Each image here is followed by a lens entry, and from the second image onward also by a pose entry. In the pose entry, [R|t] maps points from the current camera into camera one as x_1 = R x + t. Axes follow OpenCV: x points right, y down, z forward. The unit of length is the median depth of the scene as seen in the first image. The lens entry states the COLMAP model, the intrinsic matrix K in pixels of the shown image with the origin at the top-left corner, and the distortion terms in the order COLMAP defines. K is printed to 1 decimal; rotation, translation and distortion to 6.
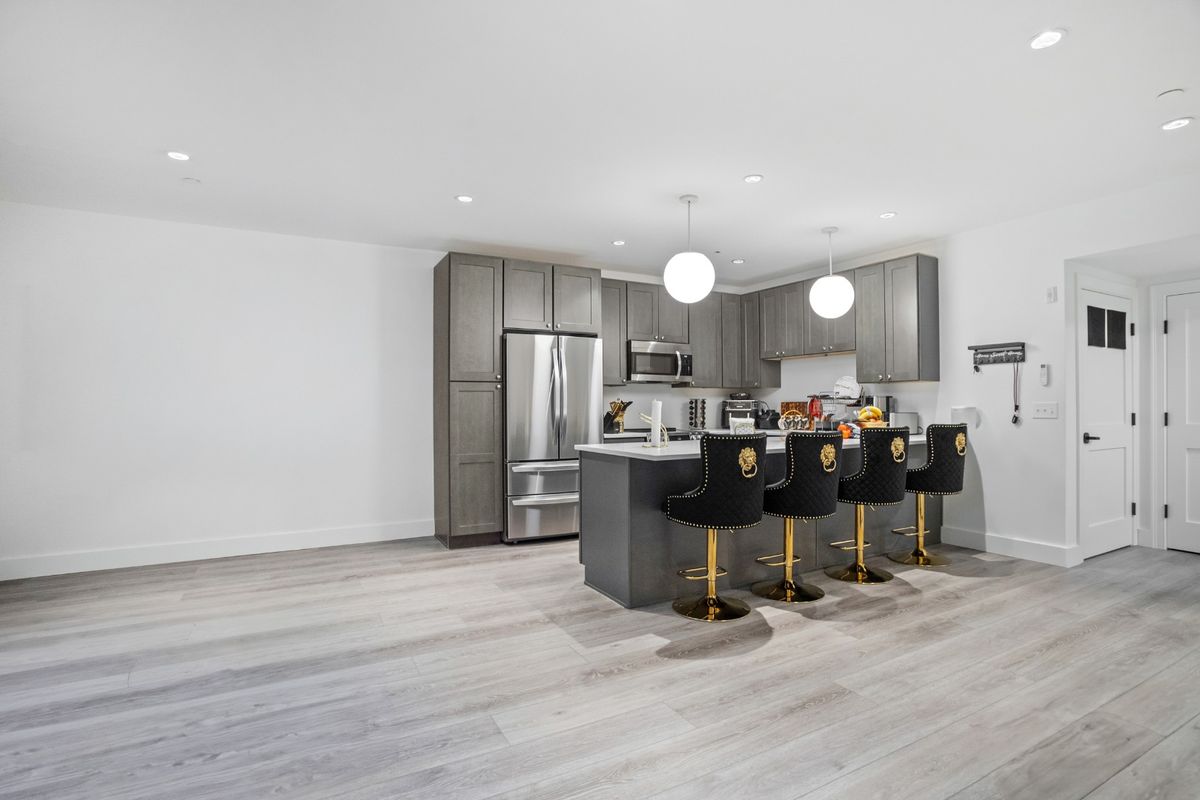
lens RADIAL K [[583.6, 0, 600.0], [0, 583.6, 401.5], [0, 0, 1]] dist [-0.045816, 0.006063]
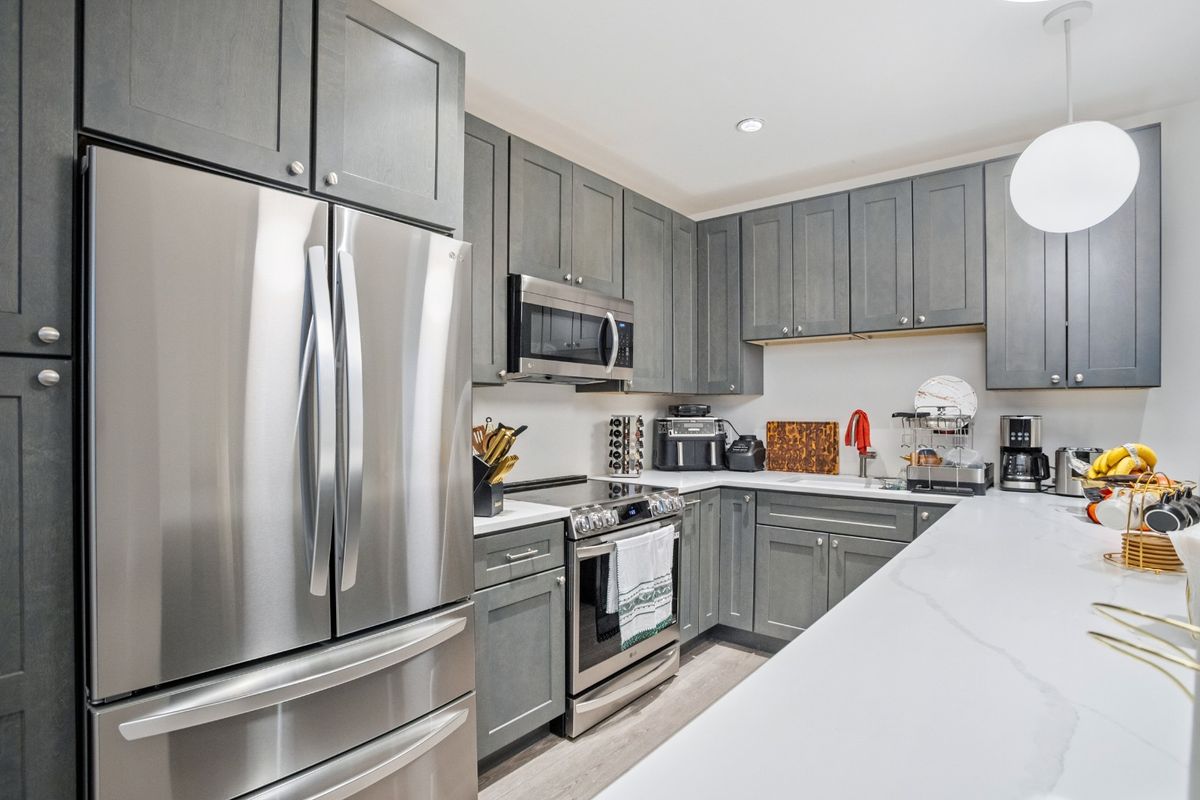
lens RADIAL K [[583.6, 0, 602.2], [0, 583.6, 405.2], [0, 0, 1]] dist [-0.045816, 0.006063]
pose [[0.922428, 0.007290, 0.386099, -0.049517], [-0.007193, 0.999973, -0.001694, -0.013415], [-0.386101, -0.001215, 0.922456, 0.595836]]
